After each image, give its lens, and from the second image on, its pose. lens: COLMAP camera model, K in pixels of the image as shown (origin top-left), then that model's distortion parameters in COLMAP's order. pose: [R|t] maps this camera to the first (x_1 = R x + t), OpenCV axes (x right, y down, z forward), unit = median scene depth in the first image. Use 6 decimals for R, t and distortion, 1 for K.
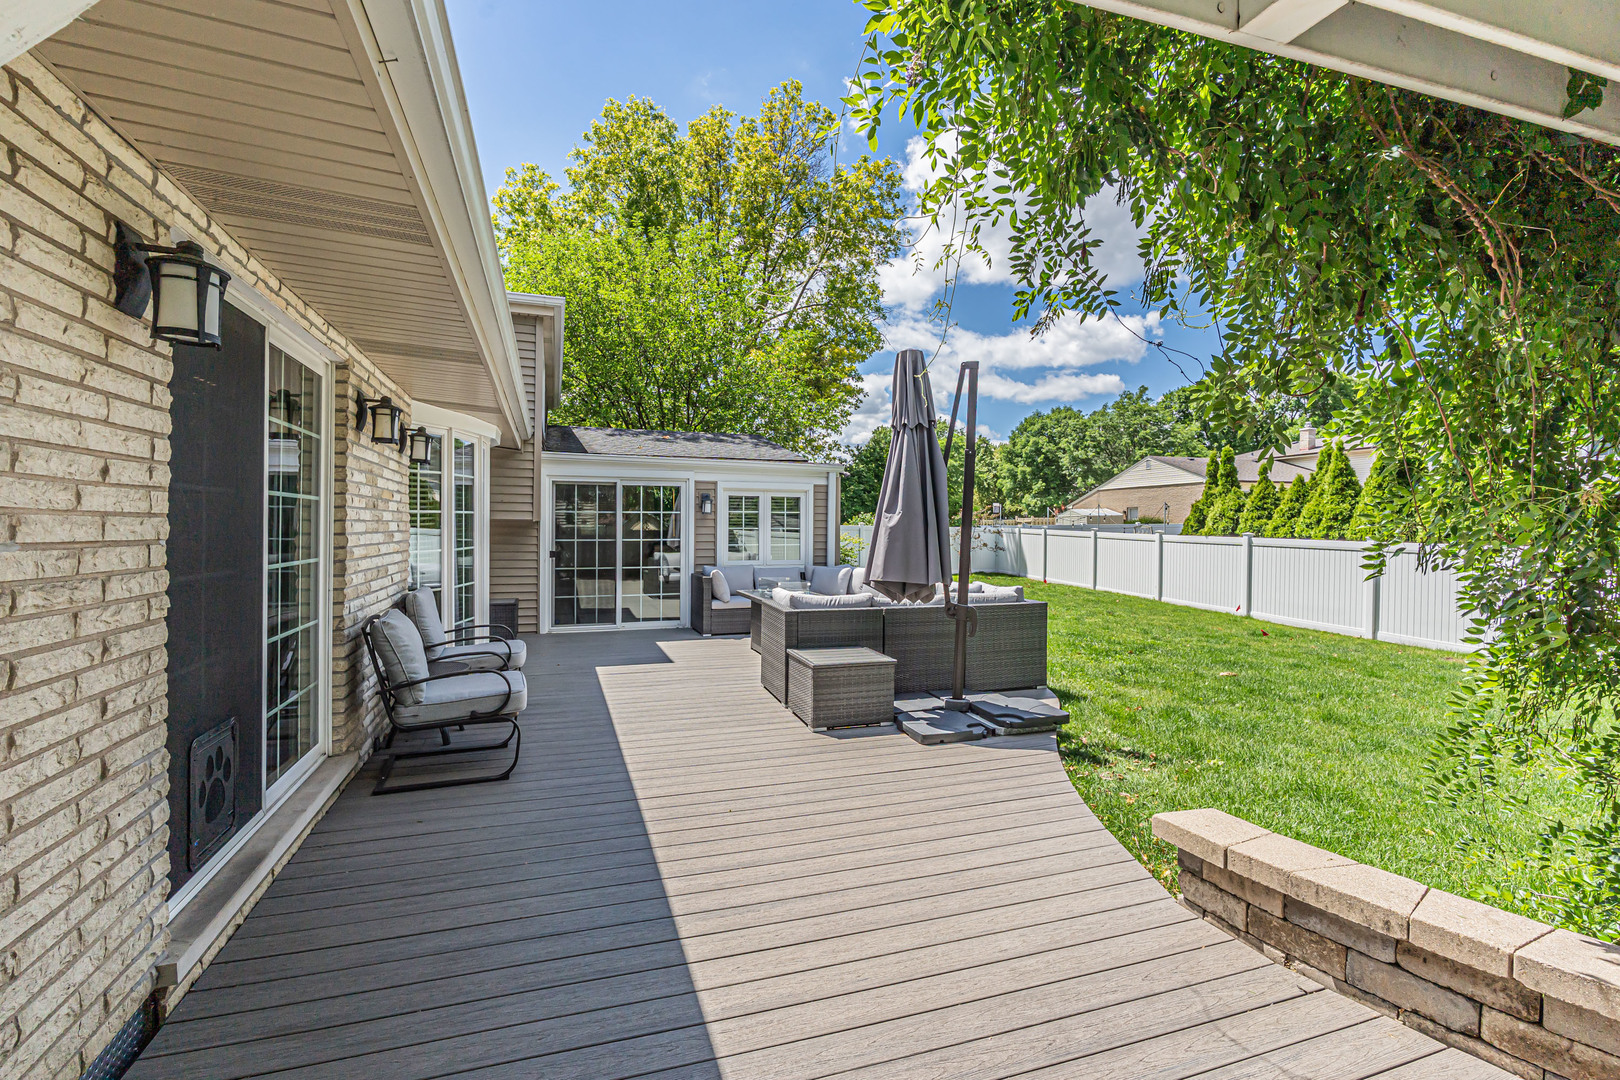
lens RADIAL K [[726.7, 0, 834.0], [0, 726.7, 528.3], [0, 0, 1]] dist [-0.000678, 0.000034]
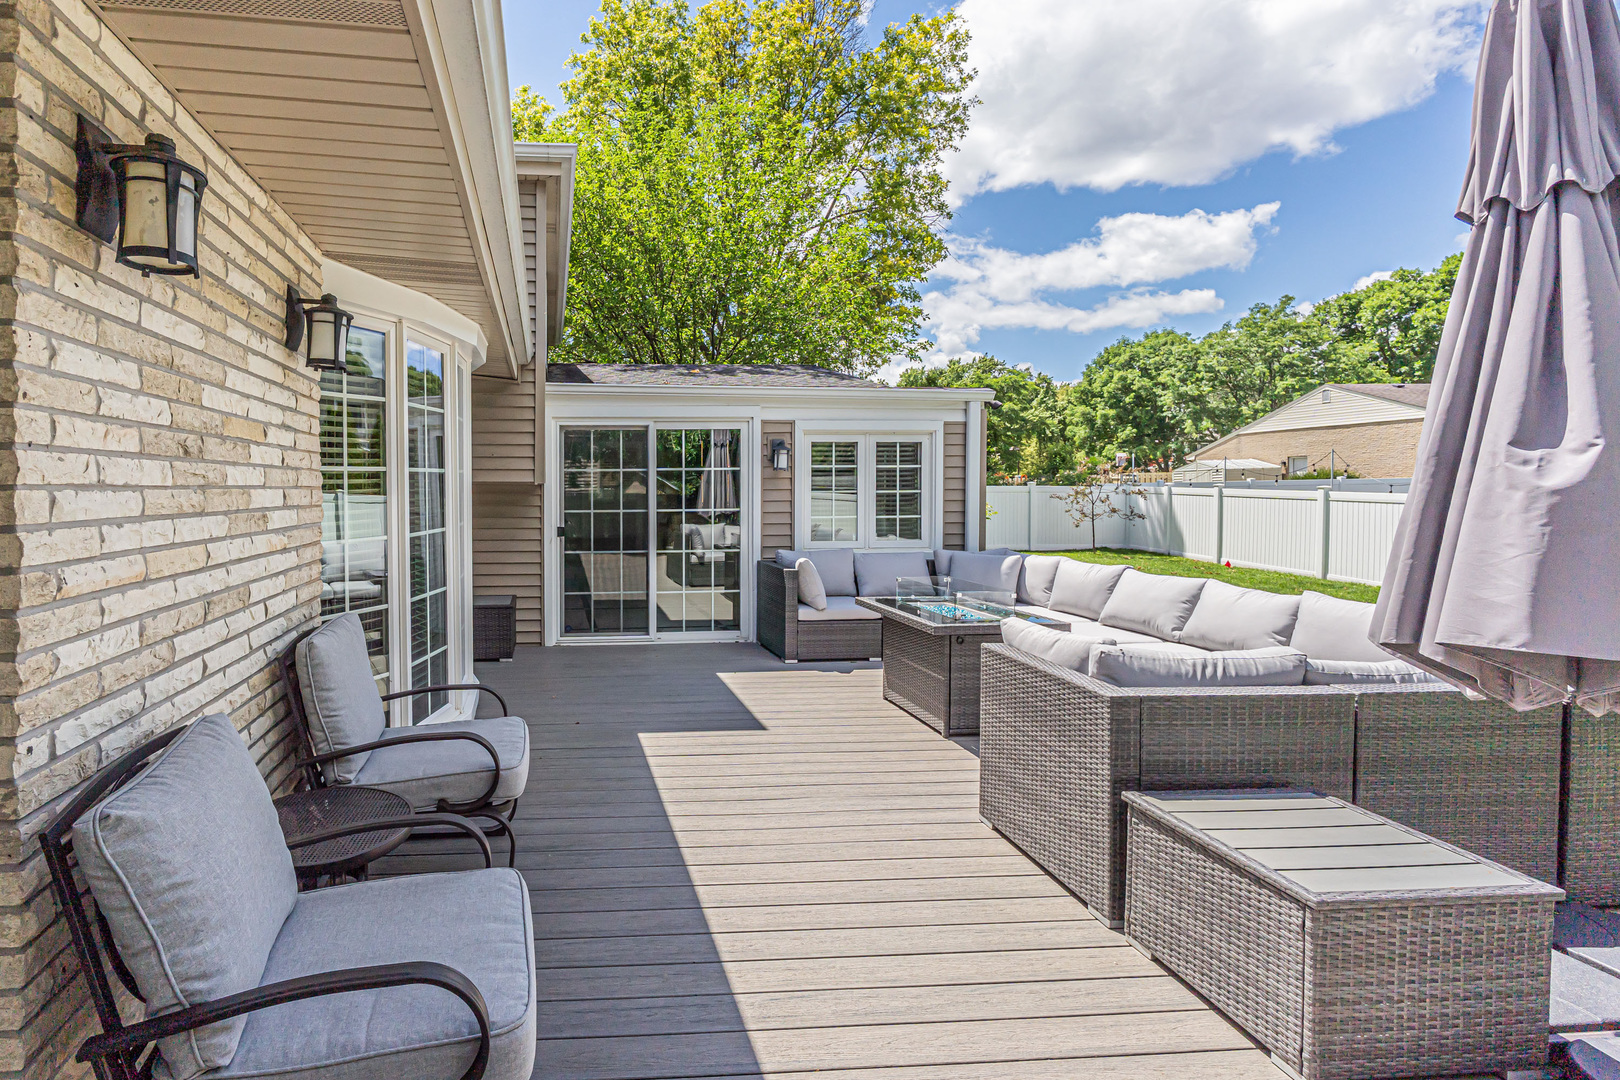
lens RADIAL K [[722.5, 0, 602.0], [0, 722.5, 506.0], [0, 0, 1]] dist [-0.001114, -0.000072]
pose [[0.957476, -0.001865, -0.288505, -0.070934], [0.008496, 0.999728, 0.021733, -0.001550], [0.288386, -0.023260, 0.957232, 0.165709]]
